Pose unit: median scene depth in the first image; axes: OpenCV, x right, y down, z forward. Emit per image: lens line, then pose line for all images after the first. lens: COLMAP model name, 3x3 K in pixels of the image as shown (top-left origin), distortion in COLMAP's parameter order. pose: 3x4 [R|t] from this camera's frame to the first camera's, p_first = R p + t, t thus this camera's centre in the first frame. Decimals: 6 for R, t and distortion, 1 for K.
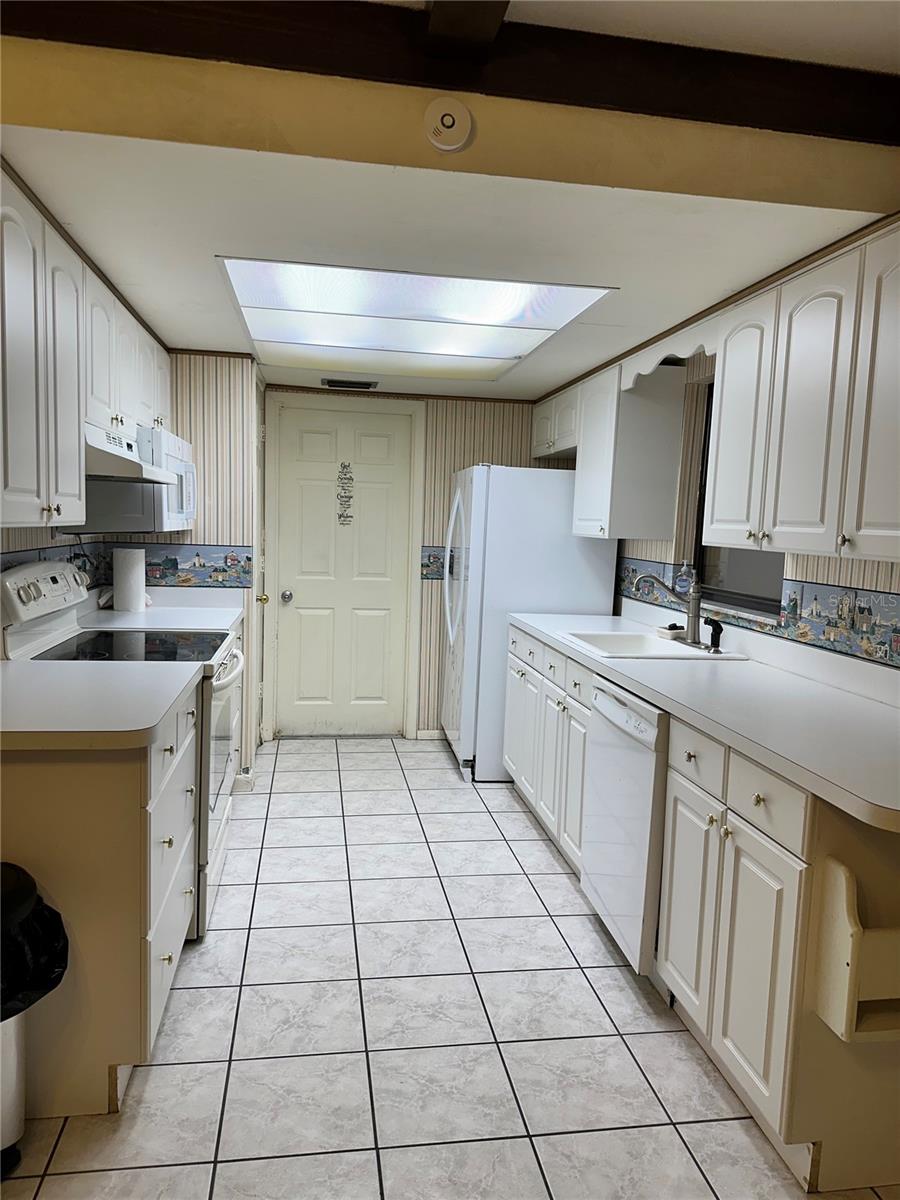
lens RADIAL K [[837.6, 0, 454.2], [0, 837.6, 604.8], [0, 0, 1]] dist [0.080532, -0.106405]
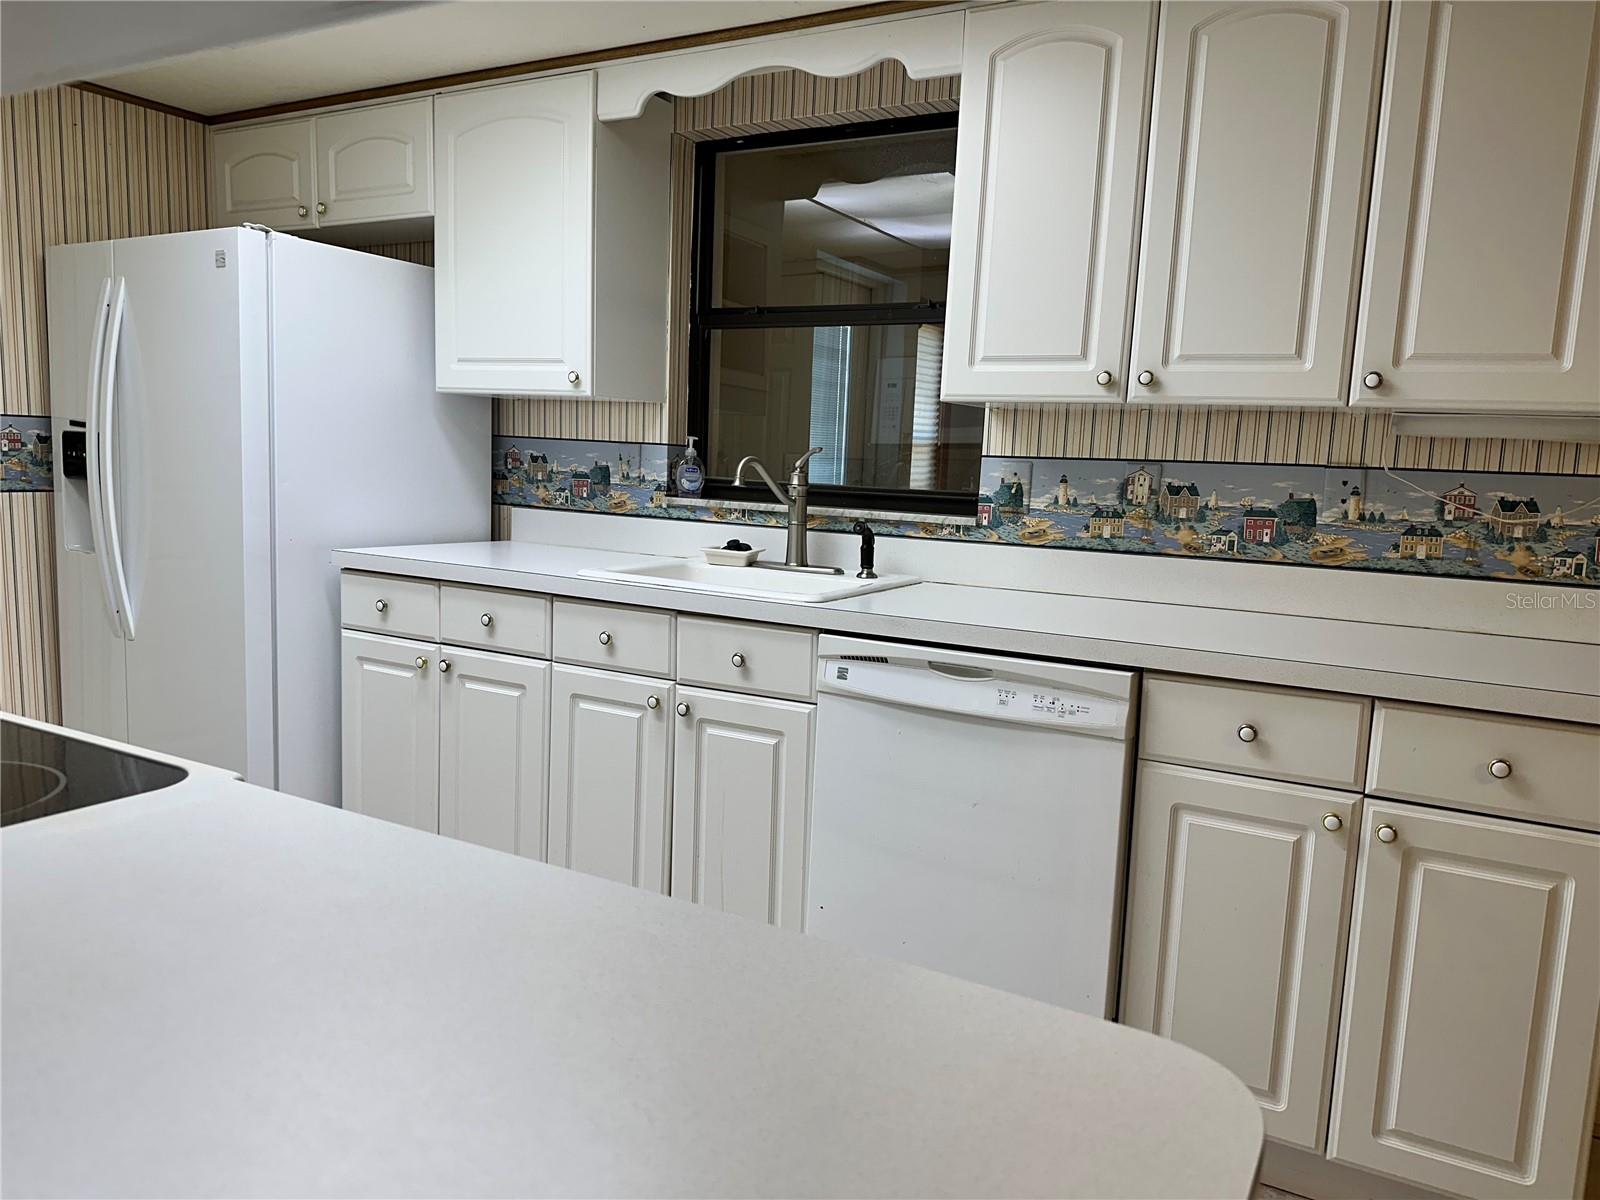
lens RADIAL K [[1116.8, 0, 804.0], [0, 1116.8, 605.4], [0, 0, 1]] dist [0.080532, -0.106405]
pose [[0.624700, -0.118664, 0.771795, -0.361249], [0.062751, 0.992818, 0.101855, -0.010489], [-0.778339, -0.015198, 0.627660, 0.493328]]
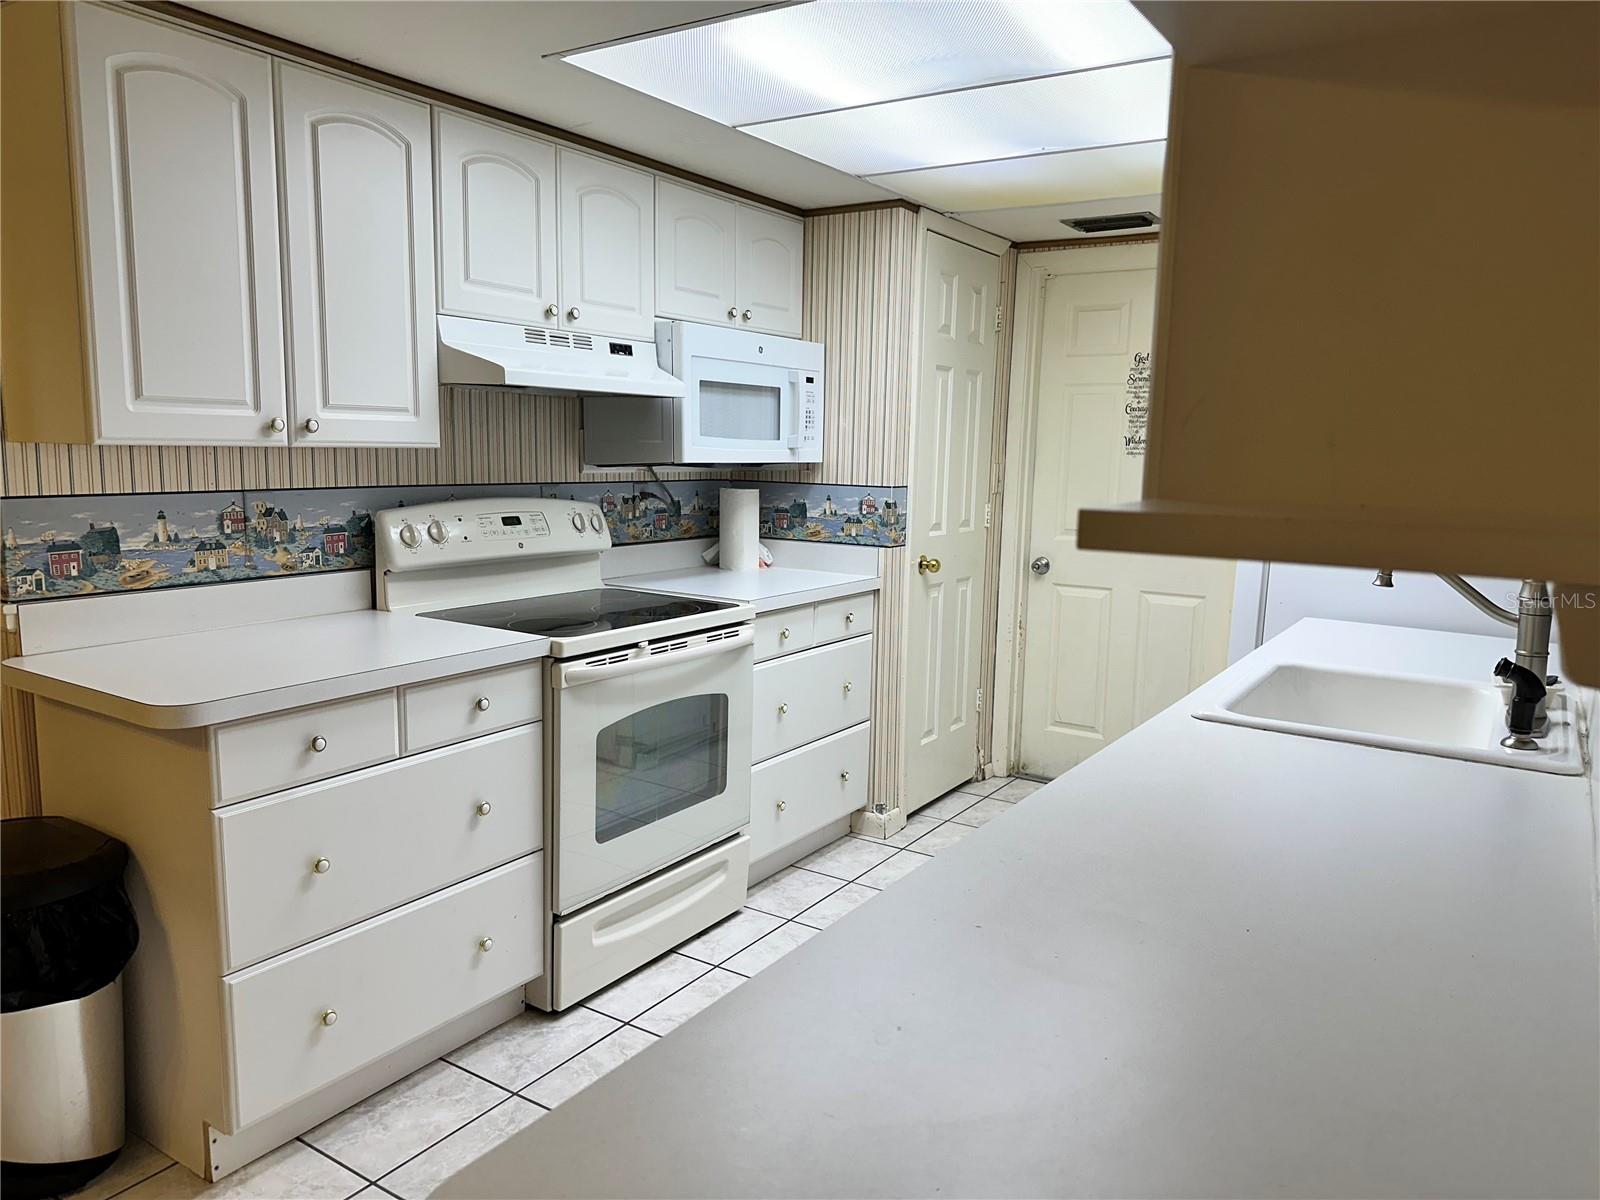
lens RADIAL K [[1116.8, 0, 805.8], [0, 1116.8, 611.6], [0, 0, 1]] dist [0.080532, -0.106405]
pose [[0.733232, 0.081018, -0.675135, 0.418391], [-0.060958, 0.996711, 0.053404, -0.015830], [0.677241, 0.001997, 0.735758, 0.361632]]
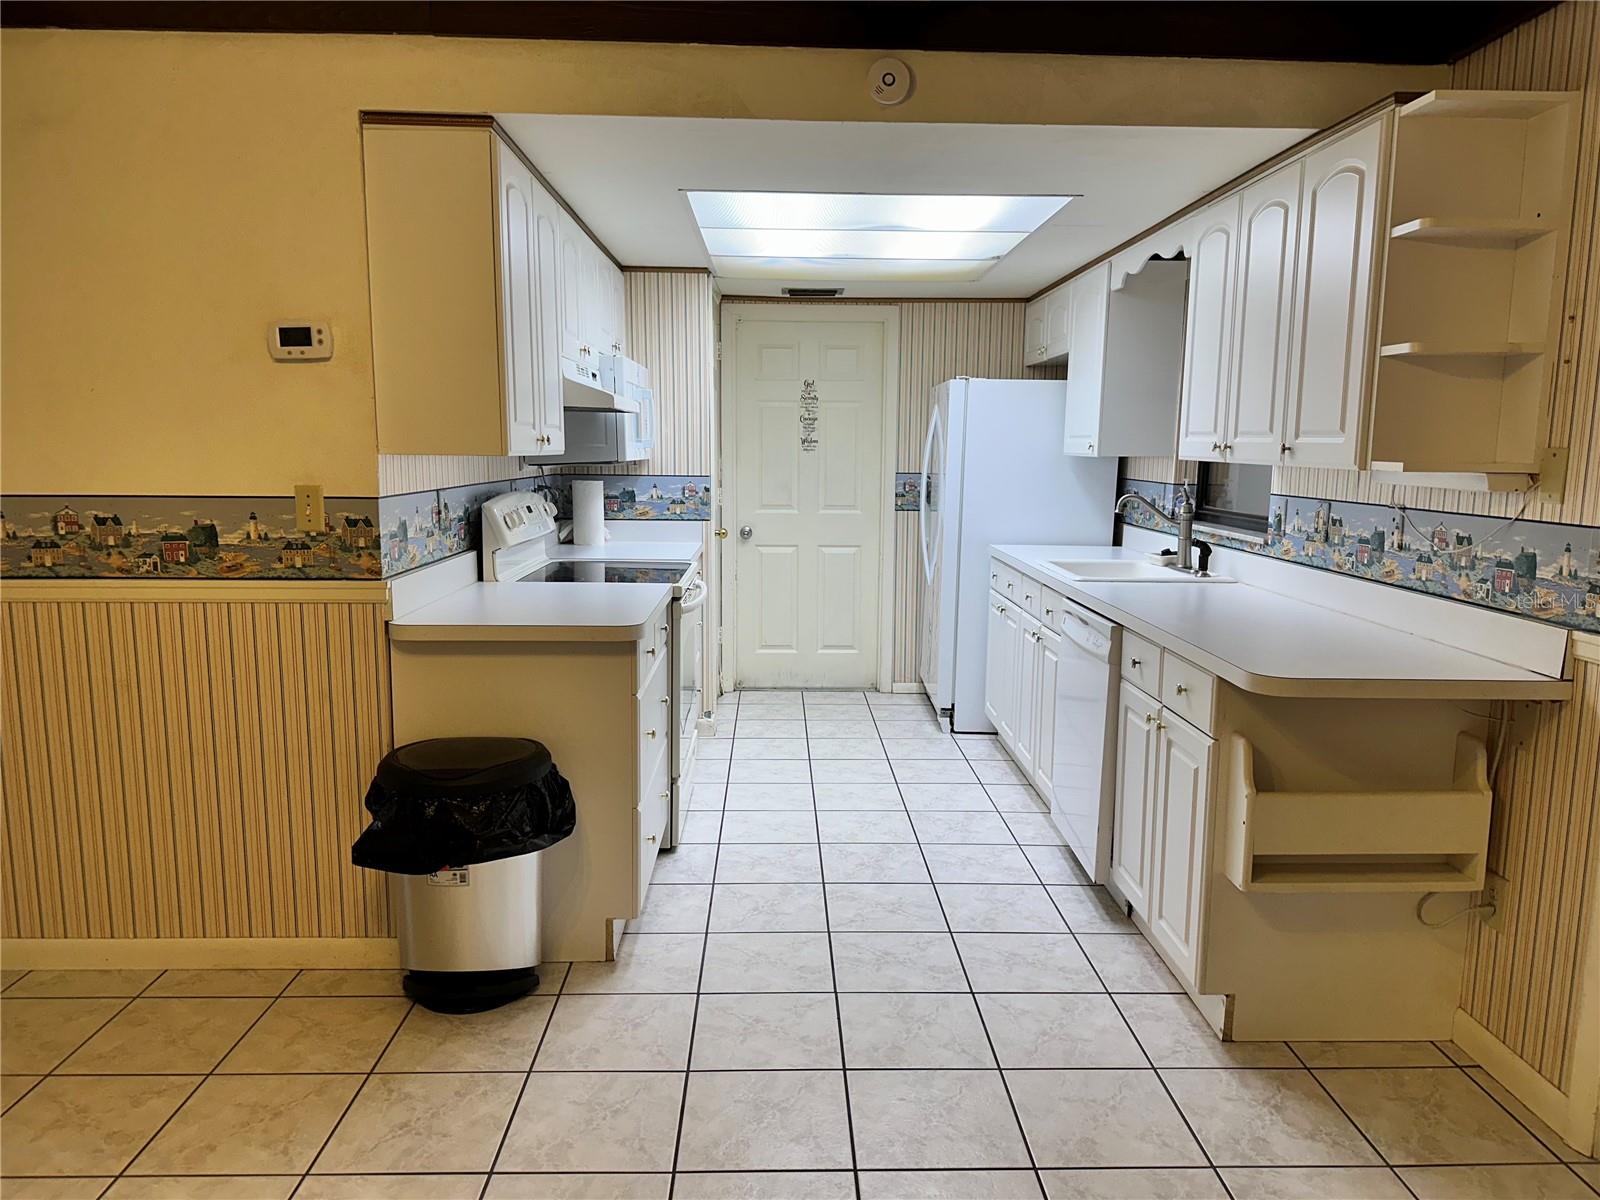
lens RADIAL K [[1116.8, 0, 797.8], [0, 1116.8, 604.2], [0, 0, 1]] dist [0.080532, -0.106405]
pose [[0.989121, -0.004896, -0.147021, 0.048681], [0.010686, 0.999197, 0.038618, 0.033506], [0.146714, -0.039769, 0.988379, -0.281647]]
